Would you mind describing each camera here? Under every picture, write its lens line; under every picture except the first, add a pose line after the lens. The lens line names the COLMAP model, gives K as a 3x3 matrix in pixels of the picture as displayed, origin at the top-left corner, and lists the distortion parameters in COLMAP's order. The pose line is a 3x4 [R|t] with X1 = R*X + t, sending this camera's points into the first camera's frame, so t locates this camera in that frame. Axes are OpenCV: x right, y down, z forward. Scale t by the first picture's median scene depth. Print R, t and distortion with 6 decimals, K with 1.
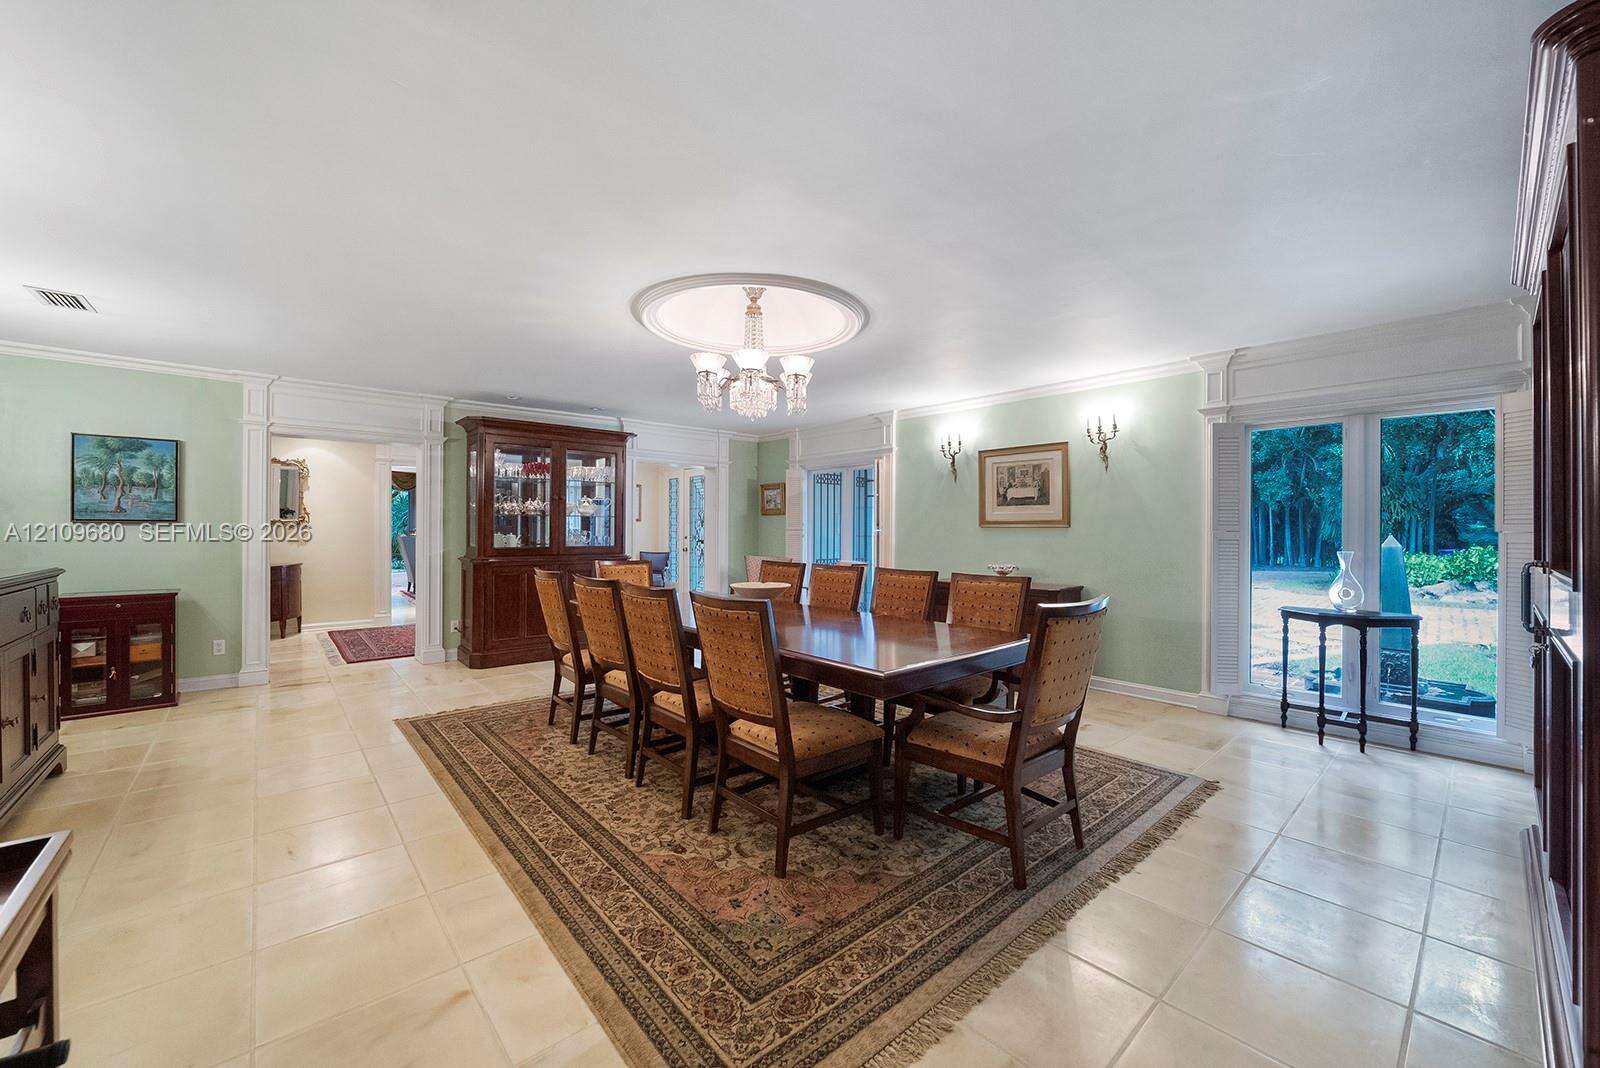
lens RADIAL K [[605.3, 0, 808.4], [0, 605.3, 534.6], [0, 0, 1]] dist [-0.000387, -0.000002]
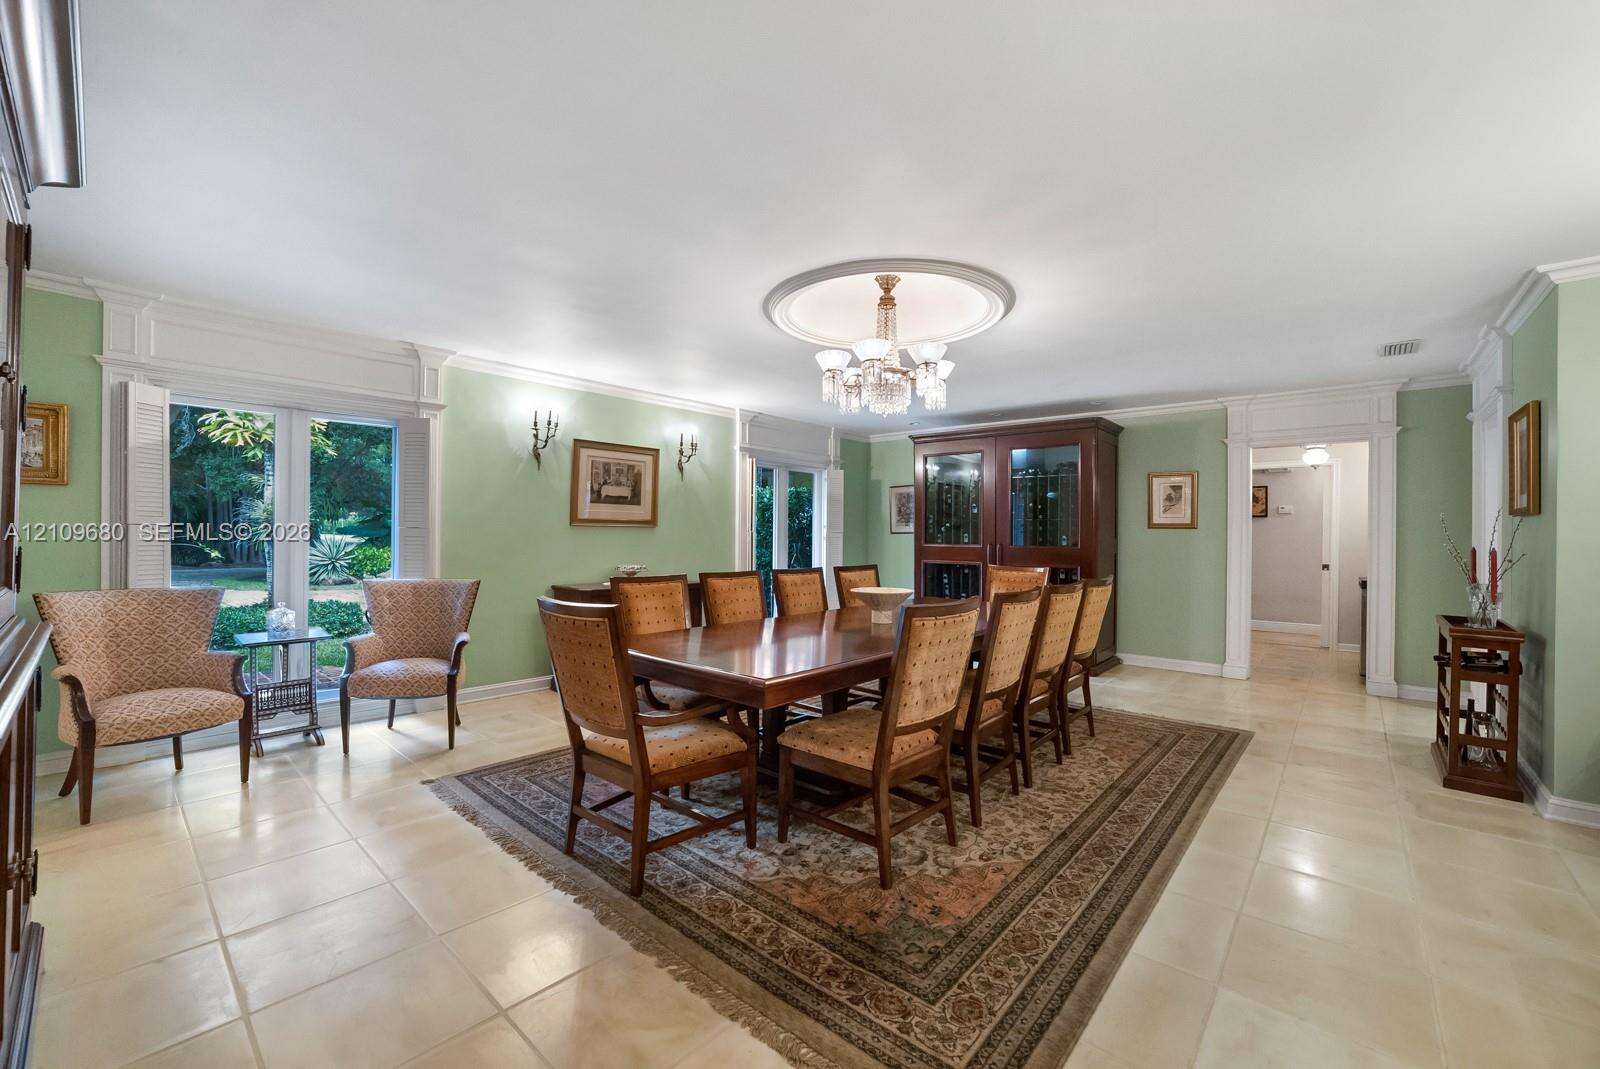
lens RADIAL K [[632.5, 0, 808.8], [0, 632.5, 532.6], [0, 0, 1]] dist [-0.016679, -0.000077]
pose [[-0.109276, -0.005603, 0.993996, -0.999614], [-0.003446, 0.999980, 0.005258, -0.012540], [-0.994006, -0.002850, -0.109293, 1.150735]]
